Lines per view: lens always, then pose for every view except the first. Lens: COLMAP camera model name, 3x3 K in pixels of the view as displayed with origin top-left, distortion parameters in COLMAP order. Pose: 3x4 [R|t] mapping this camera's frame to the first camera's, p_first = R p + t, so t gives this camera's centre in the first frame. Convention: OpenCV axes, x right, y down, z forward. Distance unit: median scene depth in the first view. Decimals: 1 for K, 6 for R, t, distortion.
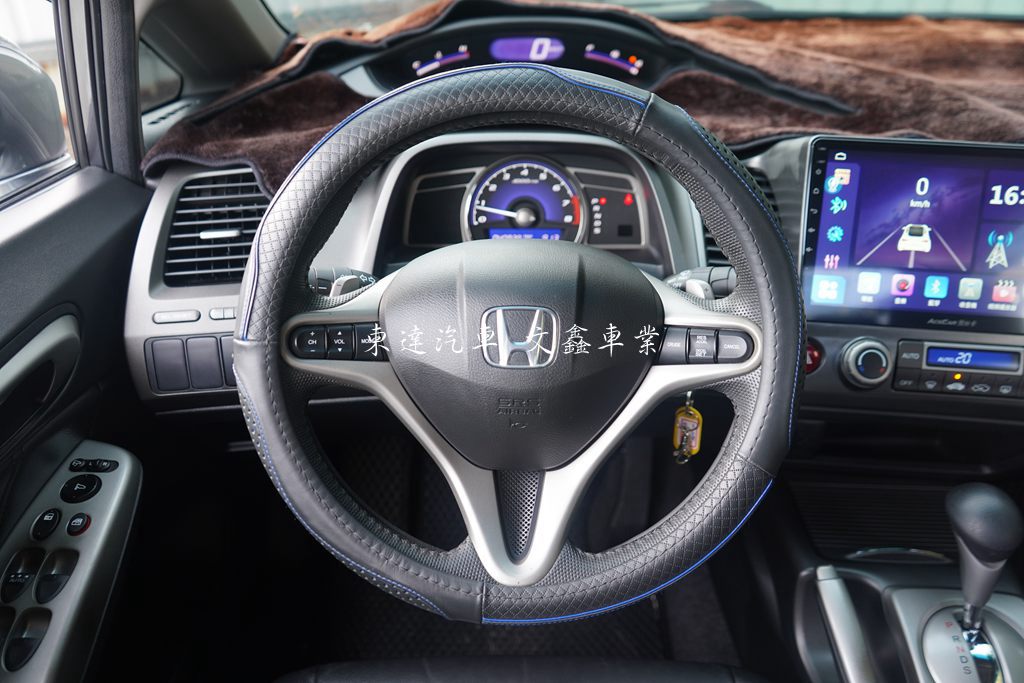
lens RADIAL K [[825.2, 0, 512.0], [0, 825.2, 341.5], [0, 0, 1]] dist [-0.000662, 0.004131]
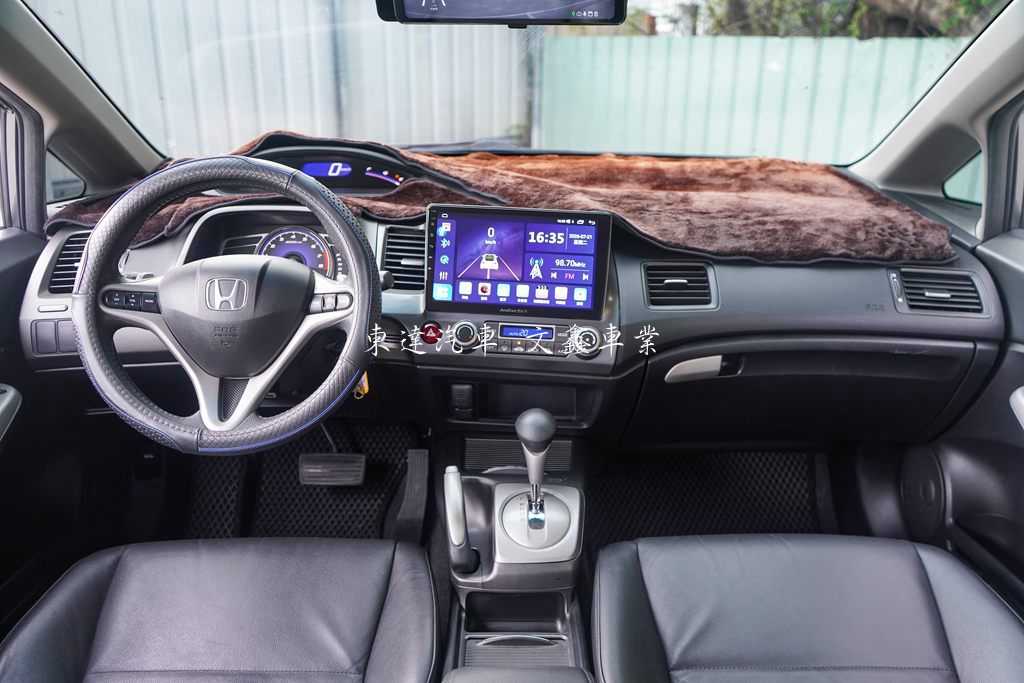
lens RADIAL K [[863.0, 0, 509.6], [0, 863.0, 346.2], [0, 0, 1]] dist [0.005374, 0.005952]
pose [[0.999677, 0.005057, 0.024910, 0.480785], [-0.000428, 0.983220, -0.182424, 0.372652], [-0.025415, 0.182355, 0.982904, -0.733166]]
